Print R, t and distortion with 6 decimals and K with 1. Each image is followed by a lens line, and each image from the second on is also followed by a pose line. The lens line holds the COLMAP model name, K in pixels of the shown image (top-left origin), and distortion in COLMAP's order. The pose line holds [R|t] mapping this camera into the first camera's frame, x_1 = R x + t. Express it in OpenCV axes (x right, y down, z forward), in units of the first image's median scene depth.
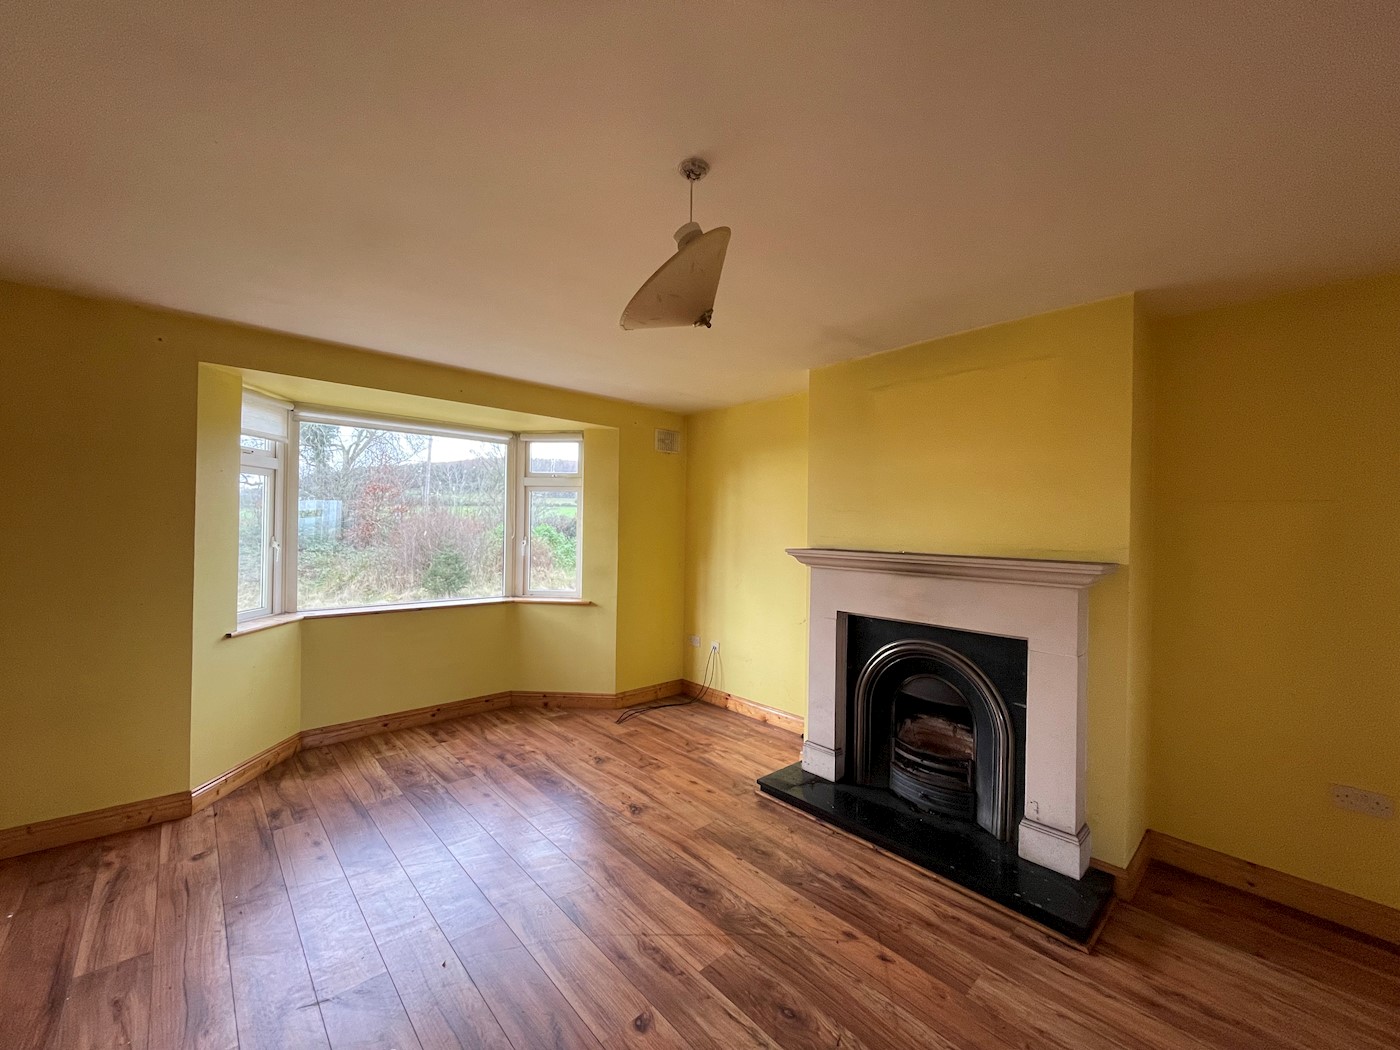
lens RADIAL K [[564.4, 0, 697.1], [0, 564.4, 527.3], [0, 0, 1]] dist [-0.001455, 0.000696]
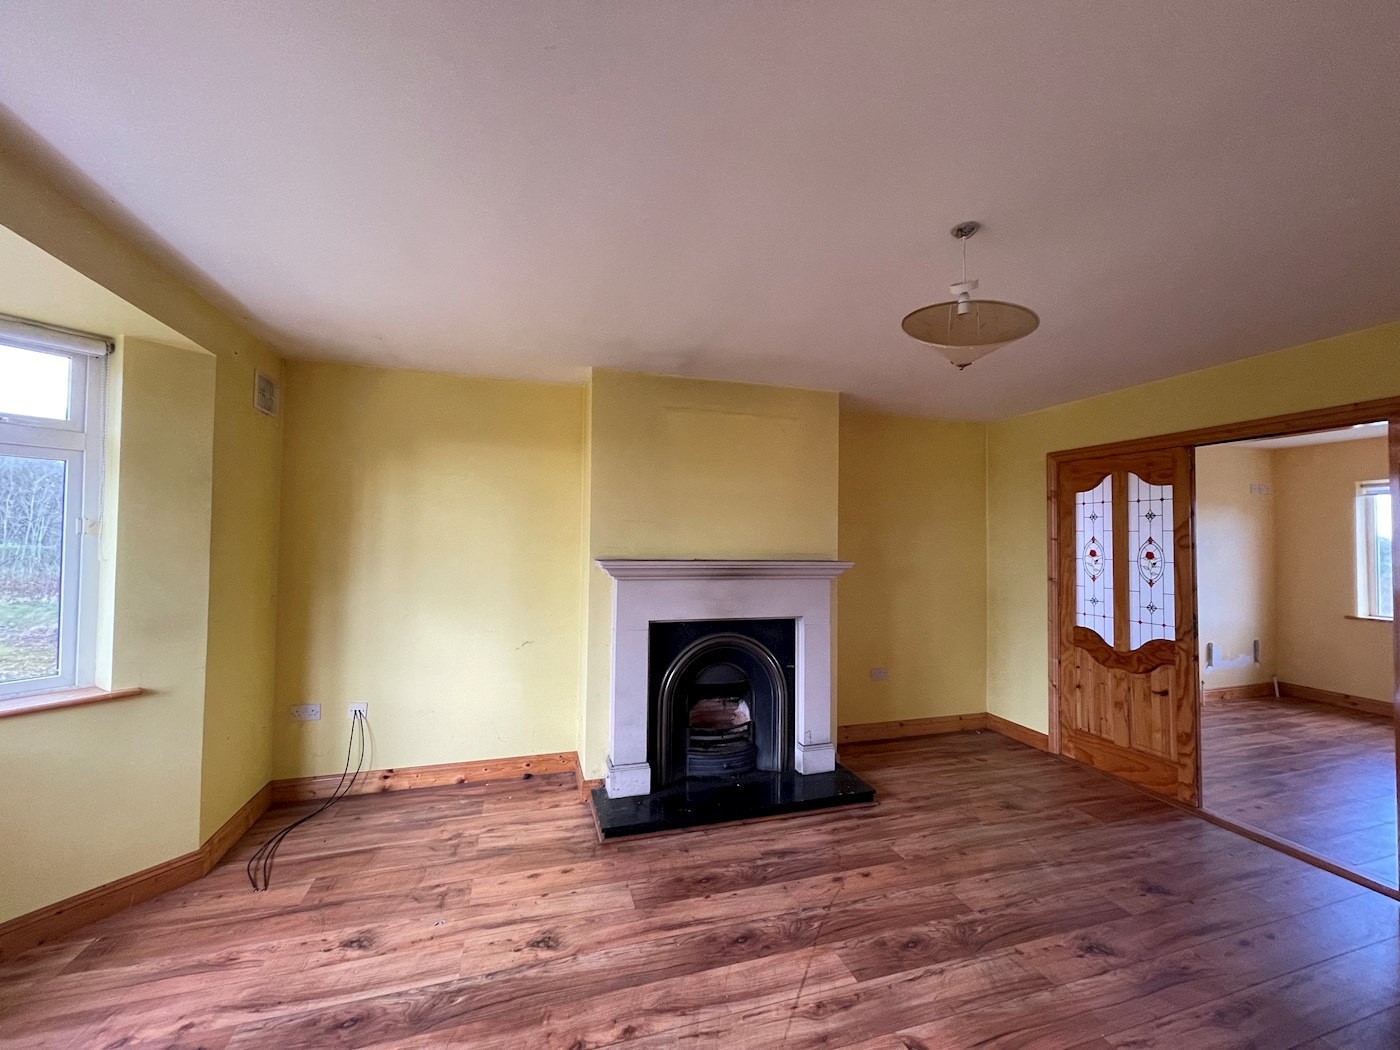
lens RADIAL K [[564.4, 0, 692.7], [0, 564.4, 526.2], [0, 0, 1]] dist [-0.001455, 0.000696]
pose [[0.425597, 0.013316, 0.904815, -0.724242], [-0.003144, 0.999907, -0.013237, -0.008727], [-0.904907, 0.002789, 0.425600, 0.579212]]
